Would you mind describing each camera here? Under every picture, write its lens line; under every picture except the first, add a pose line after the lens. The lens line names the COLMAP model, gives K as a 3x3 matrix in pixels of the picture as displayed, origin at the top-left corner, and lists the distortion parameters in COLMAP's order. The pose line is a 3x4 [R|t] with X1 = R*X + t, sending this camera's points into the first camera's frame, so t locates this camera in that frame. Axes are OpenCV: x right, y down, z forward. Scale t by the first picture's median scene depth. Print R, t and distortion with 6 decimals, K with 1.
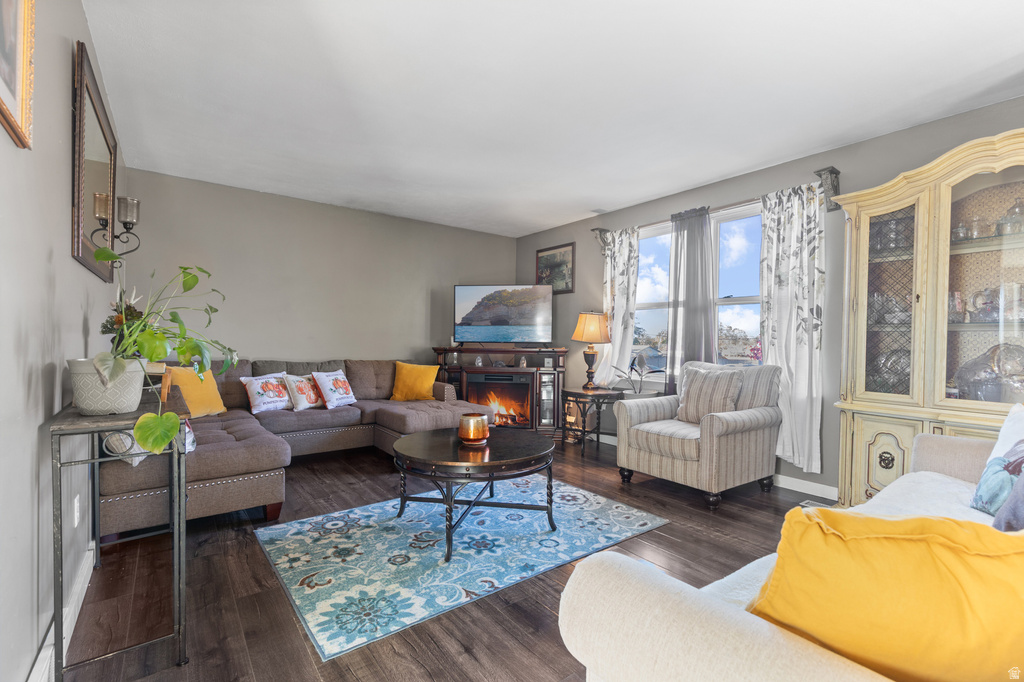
lens RADIAL K [[460.0, 0, 512.0], [0, 460.0, 341.0], [0, 0, 1]] dist [0.006924, -0.000309]
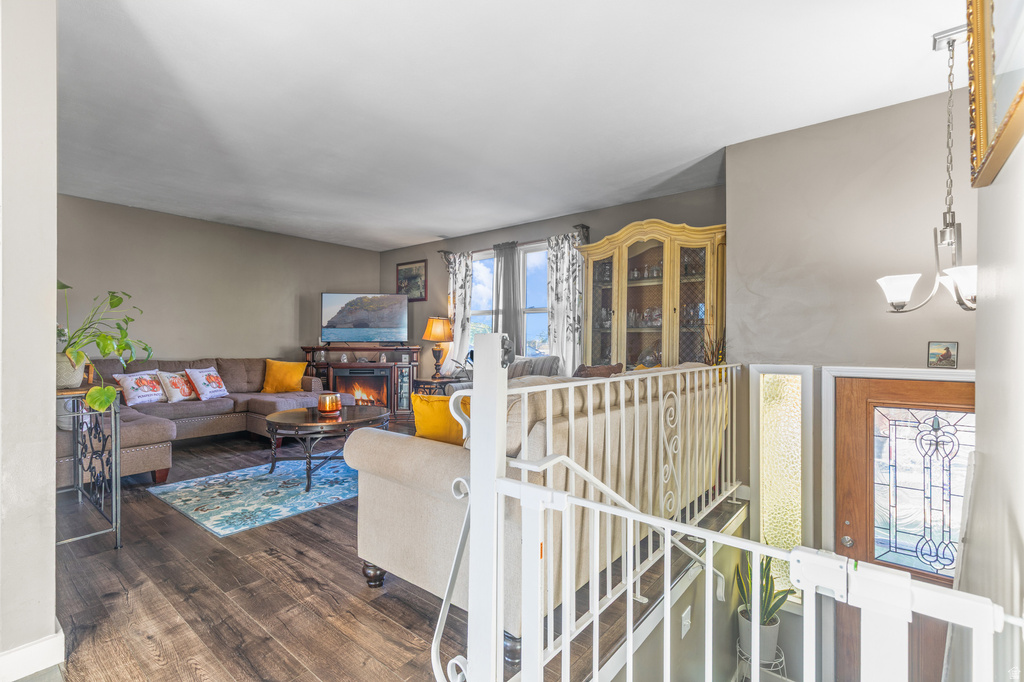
lens RADIAL K [[460.0, 0, 512.0], [0, 460.0, 341.0], [0, 0, 1]] dist [0.006924, -0.000309]
pose [[0.970007, -0.007067, 0.242976, 0.086590], [0.007091, 0.999975, 0.000777, 0.003747], [-0.242975, 0.000969, 0.970032, -0.361962]]
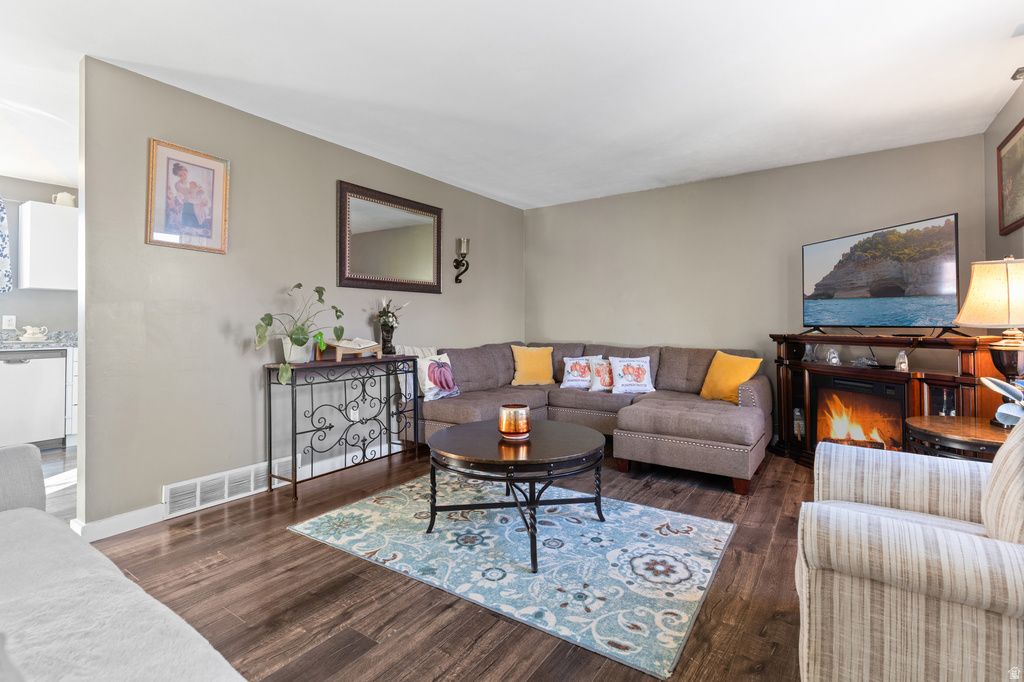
lens RADIAL K [[471.9, 0, 514.6], [0, 471.9, 316.2], [0, 0, 1]] dist [0.004960, 0.000086]
pose [[0.324121, -0.032076, -0.945472, 0.620520], [0.007756, 0.999482, -0.031249, 0.007744], [0.945984, 0.002796, 0.324202, 0.529958]]
